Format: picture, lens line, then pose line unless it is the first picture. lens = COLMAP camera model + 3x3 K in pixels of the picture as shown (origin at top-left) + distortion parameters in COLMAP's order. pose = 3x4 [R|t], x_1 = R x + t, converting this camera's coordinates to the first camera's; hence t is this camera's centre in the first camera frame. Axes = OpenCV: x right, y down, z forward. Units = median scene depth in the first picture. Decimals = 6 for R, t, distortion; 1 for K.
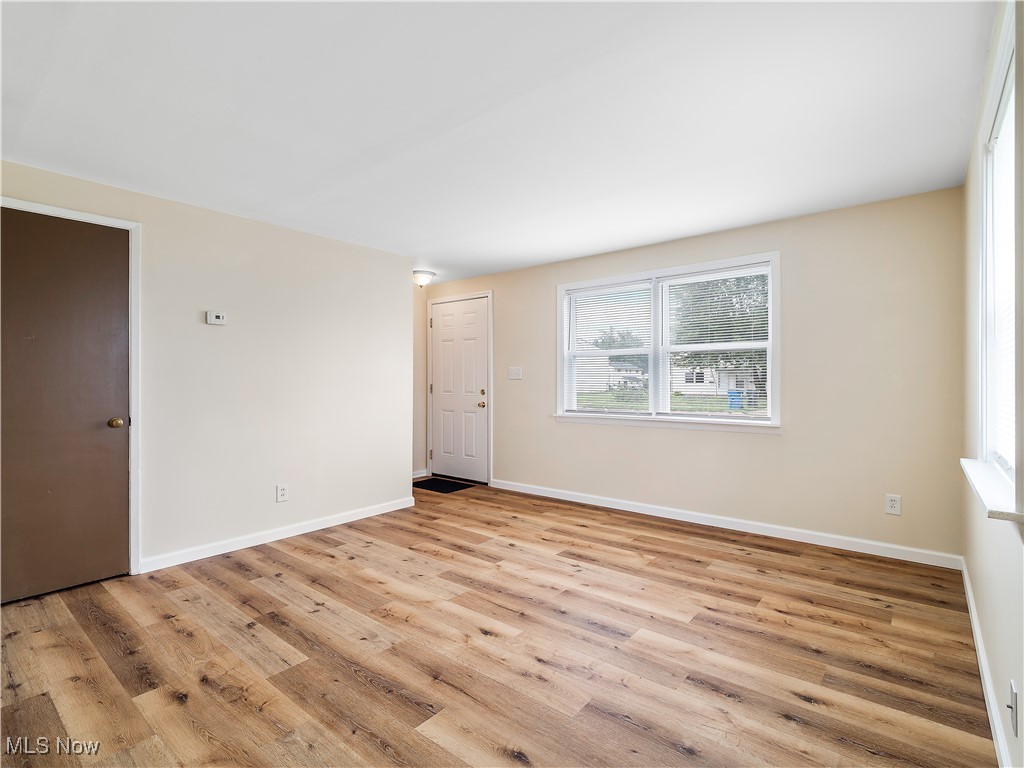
lens RADIAL K [[502.6, 0, 514.9], [0, 502.6, 382.4], [0, 0, 1]] dist [0.005168, -0.006106]
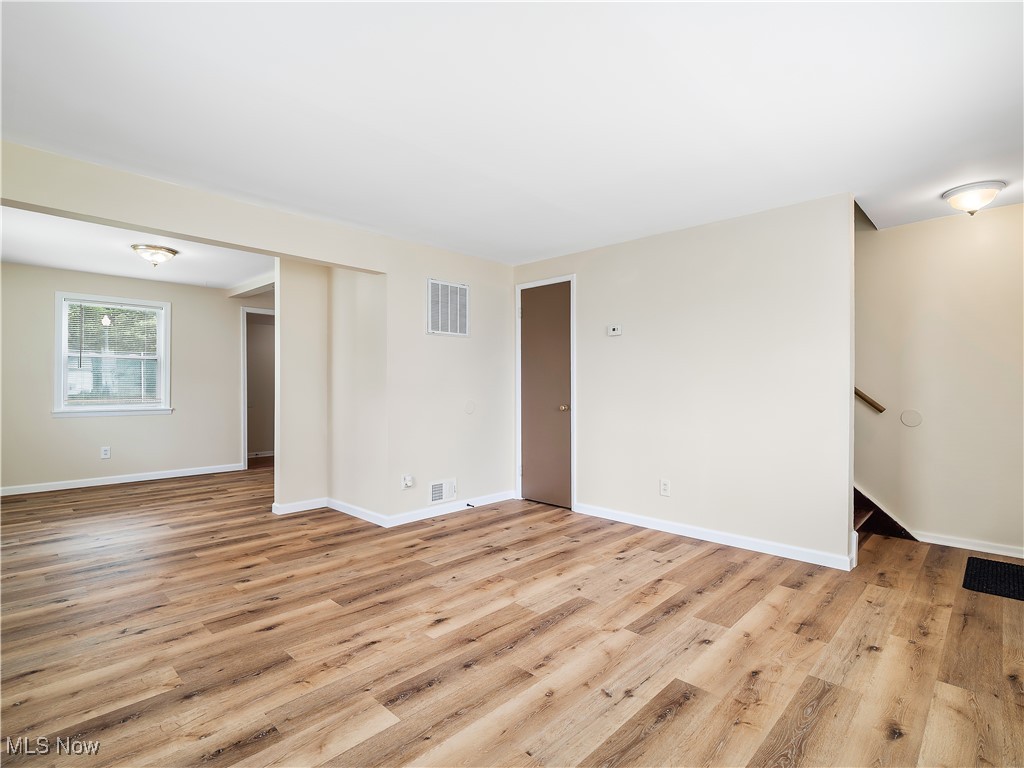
lens RADIAL K [[502.6, 0, 515.7], [0, 502.6, 384.9], [0, 0, 1]] dist [0.005168, -0.006106]
pose [[-0.073095, 0.006842, -0.997301, 0.751180], [-0.004740, 0.999963, 0.007208, -0.001479], [0.997314, 0.005254, -0.073060, 0.951984]]
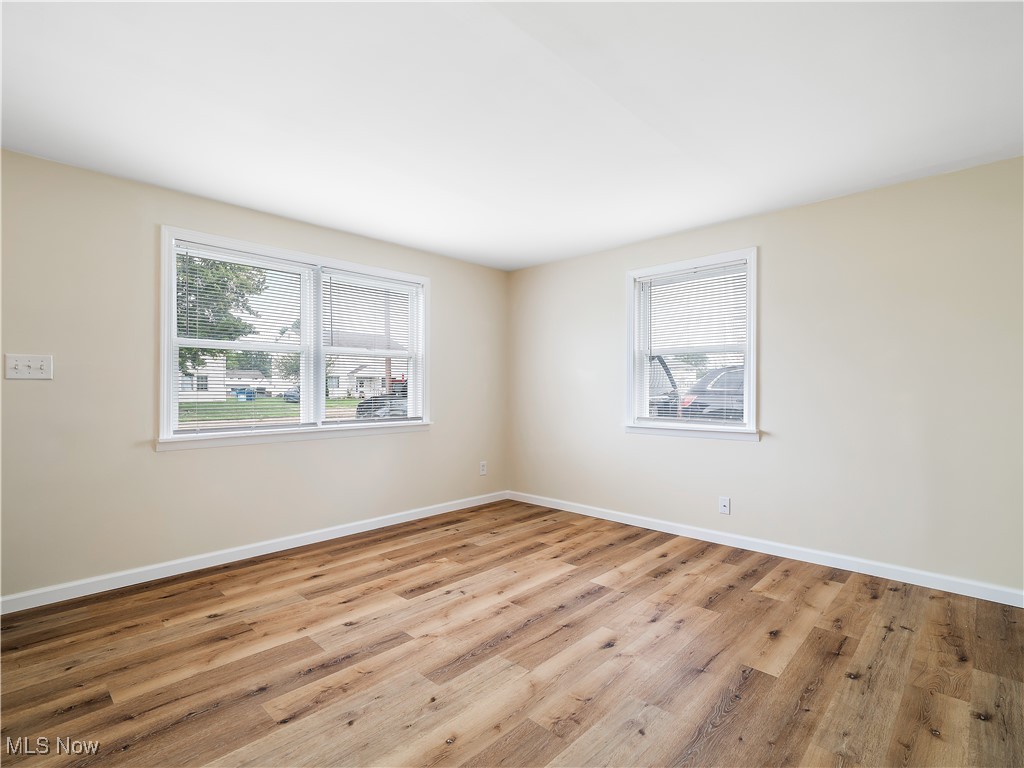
lens RADIAL K [[502.6, 0, 514.7], [0, 502.6, 384.3], [0, 0, 1]] dist [0.005168, -0.006106]
pose [[0.064404, 0.009446, 0.997879, -0.797803], [0.001850, 0.999952, -0.009585, 0.006093], [-0.997922, 0.002463, 0.064384, 0.863272]]
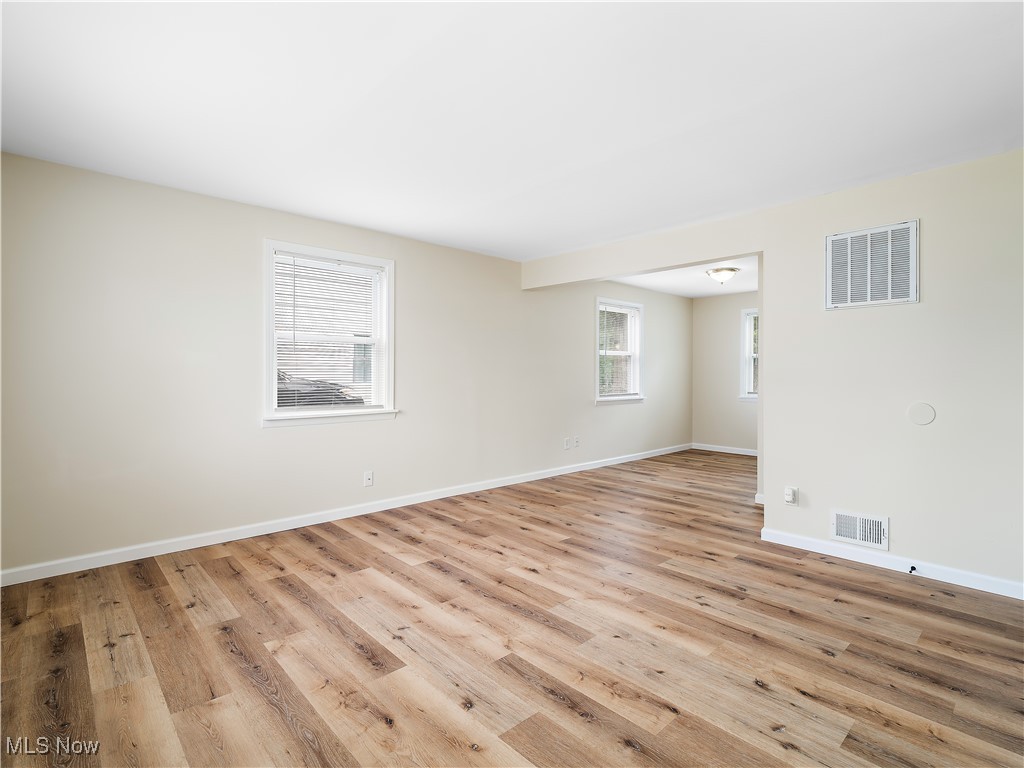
lens RADIAL K [[502.6, 0, 523.7], [0, 502.6, 372.9], [0, 0, 1]] dist [0.005168, -0.006106]
pose [[-0.993351, 0.001536, 0.115114, -0.138124], [0.001229, 0.999995, -0.002741, 0.002085], [-0.115117, -0.002581, -0.993349, 1.748767]]
